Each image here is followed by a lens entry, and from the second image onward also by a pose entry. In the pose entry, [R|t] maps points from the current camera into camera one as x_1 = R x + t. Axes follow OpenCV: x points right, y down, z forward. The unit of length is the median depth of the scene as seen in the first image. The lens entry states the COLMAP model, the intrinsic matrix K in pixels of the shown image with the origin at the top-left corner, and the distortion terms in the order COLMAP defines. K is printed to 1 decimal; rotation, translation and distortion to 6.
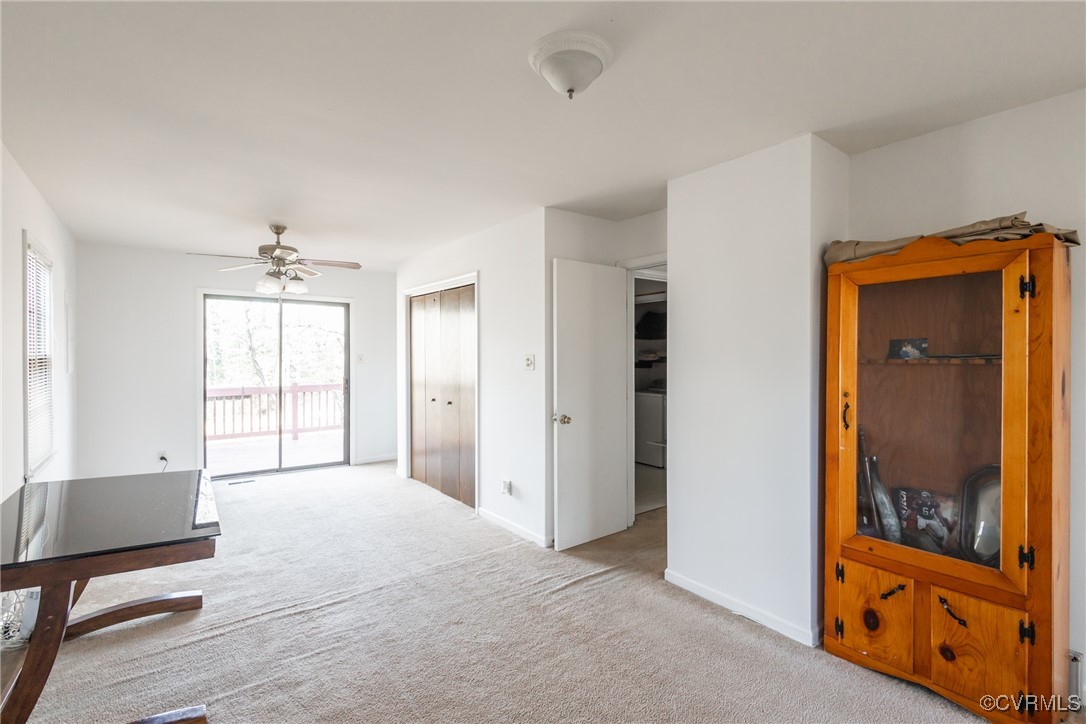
lens RADIAL K [[502.3, 0, 546.5], [0, 502.3, 355.8], [0, 0, 1]] dist [0.002302, 0.000811]
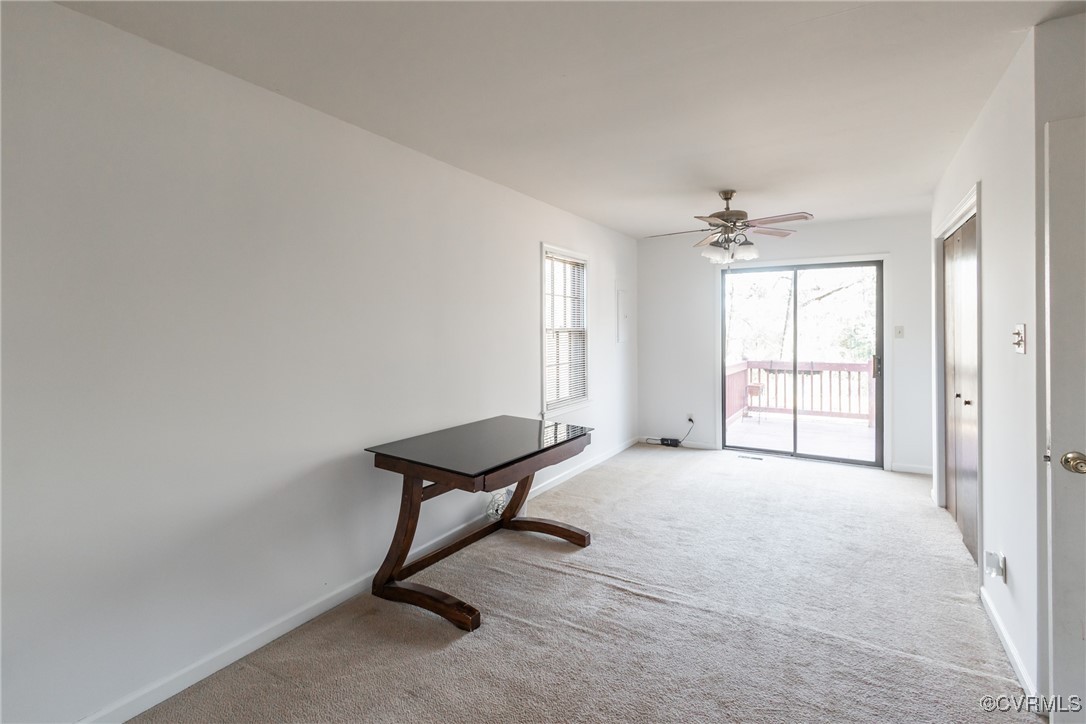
lens RADIAL K [[526.2, 0, 522.6], [0, 526.2, 329.5], [0, 0, 1]] dist [0.002098, 0.000388]
pose [[0.354269, -0.003660, -0.935136, 0.260131], [0.004219, 0.999988, -0.002315, 0.002807], [0.935134, -0.003126, 0.354280, 0.293586]]
